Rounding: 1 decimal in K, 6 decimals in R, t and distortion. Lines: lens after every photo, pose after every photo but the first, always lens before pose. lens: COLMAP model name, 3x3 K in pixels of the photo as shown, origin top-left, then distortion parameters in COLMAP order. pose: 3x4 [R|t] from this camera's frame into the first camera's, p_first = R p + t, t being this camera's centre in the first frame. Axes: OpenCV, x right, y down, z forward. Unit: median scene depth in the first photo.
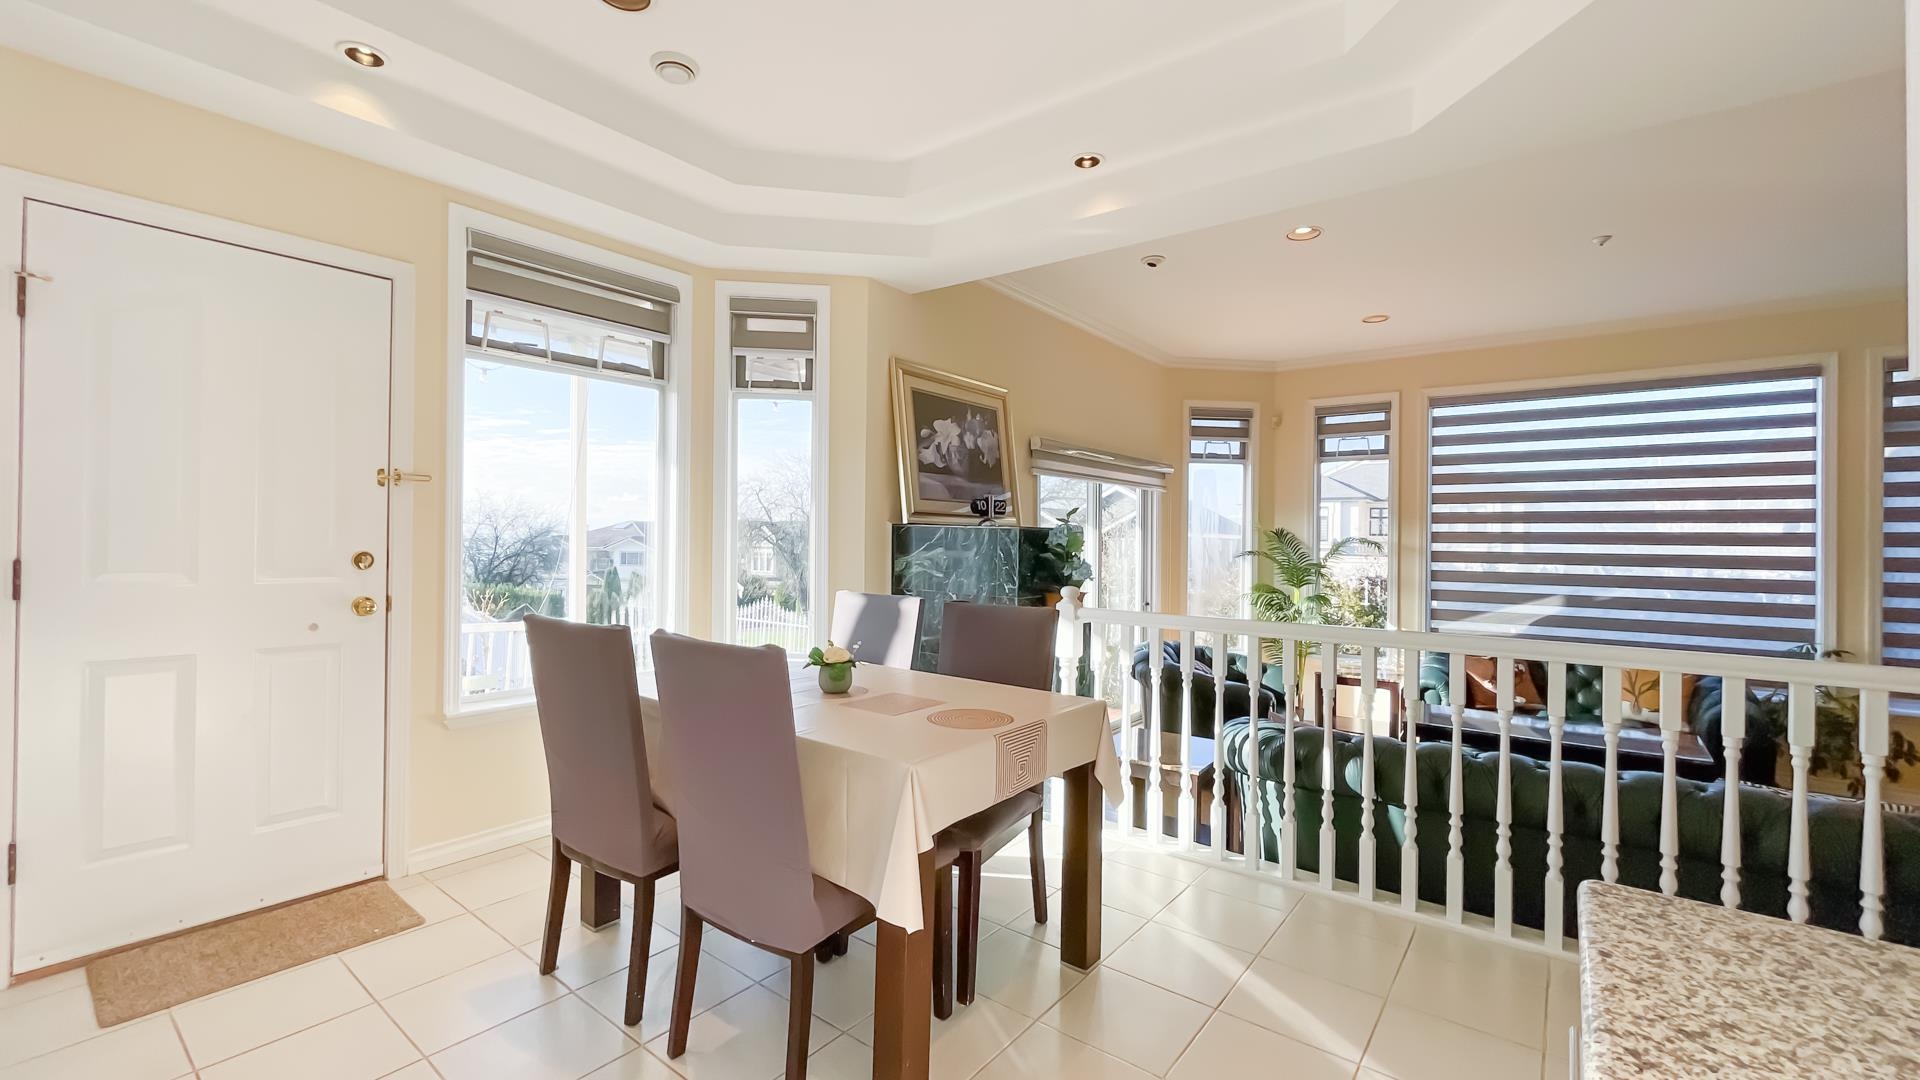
lens RADIAL K [[782.8, 0, 962.7], [0, 782.8, 537.1], [0, 0, 1]] dist [-0.002131, 0.000118]
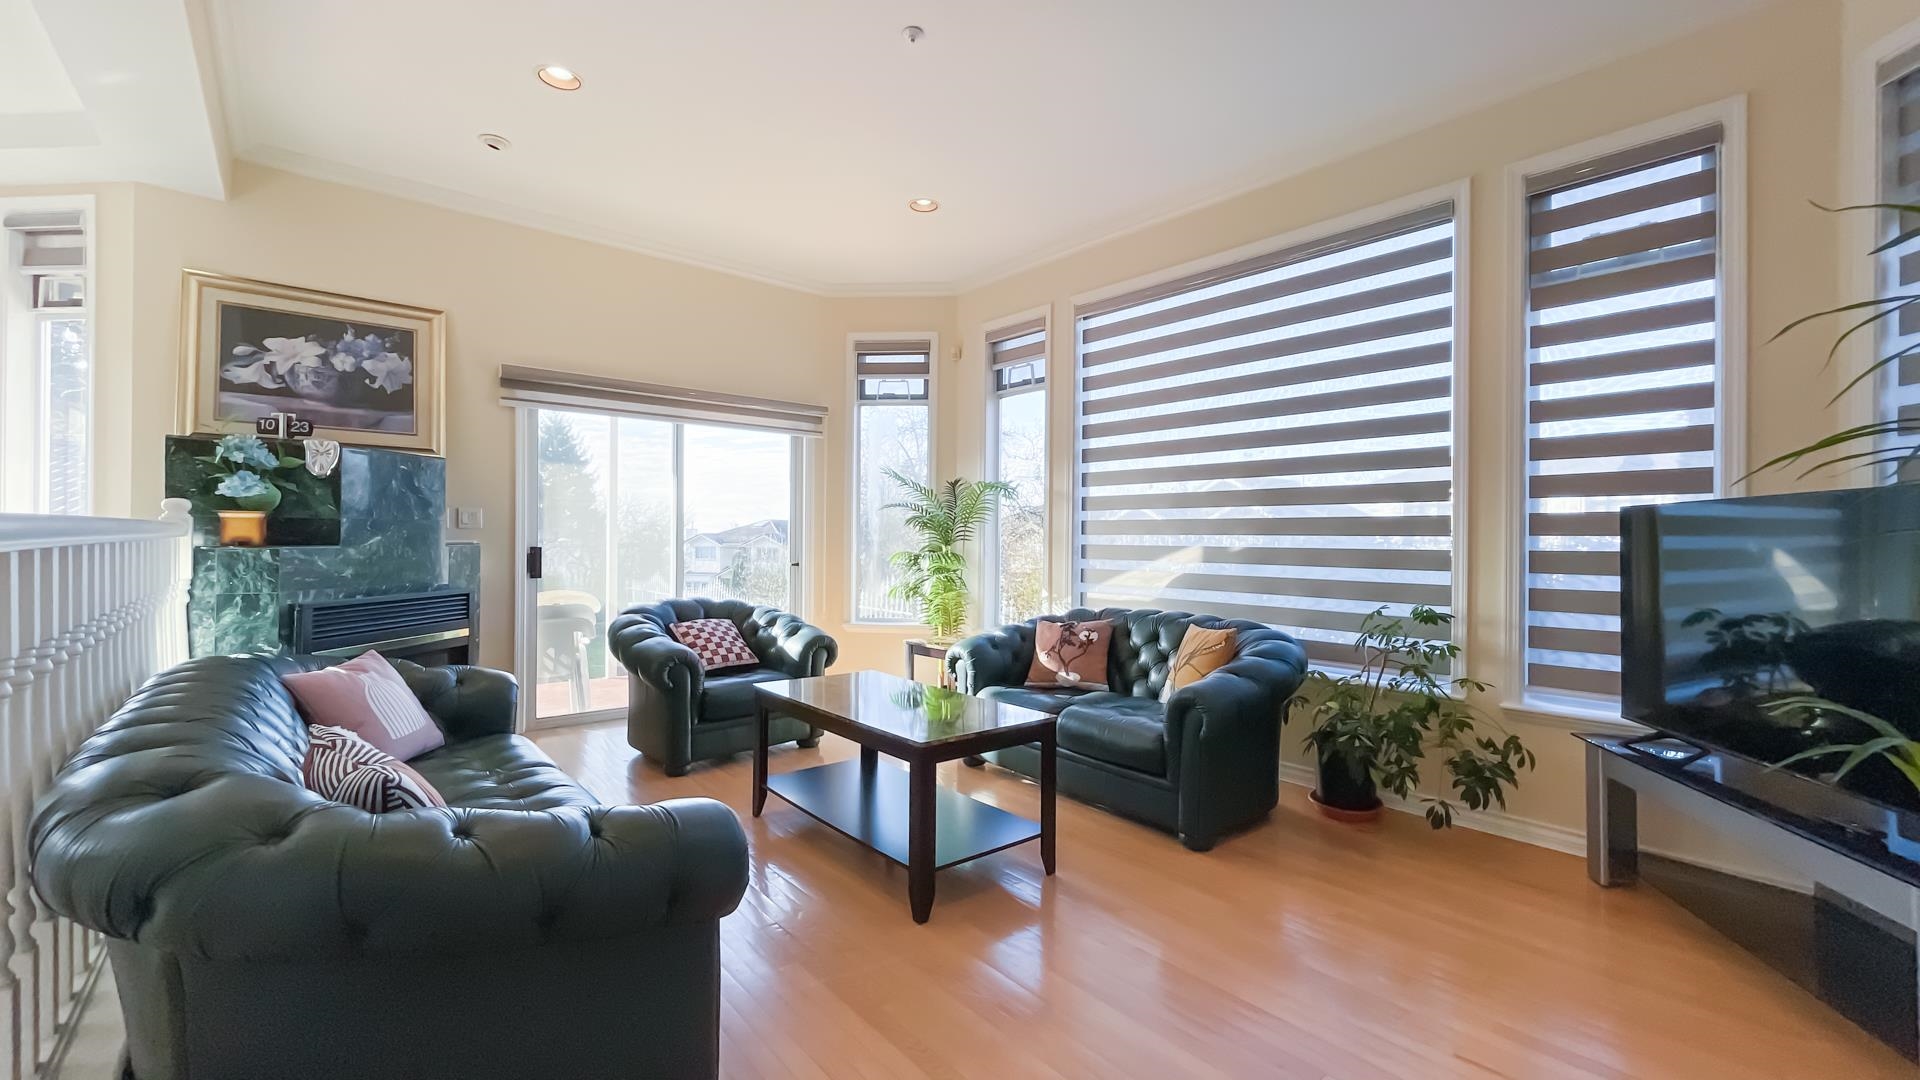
lens RADIAL K [[782.8, 0, 958.9], [0, 782.8, 538.8], [0, 0, 1]] dist [-0.002131, 0.000118]
pose [[0.977468, -0.001905, -0.211076, 0.863228], [0.002264, 0.999996, 0.001460, 0.079519], [0.211072, -0.001905, 0.977469, 0.246865]]
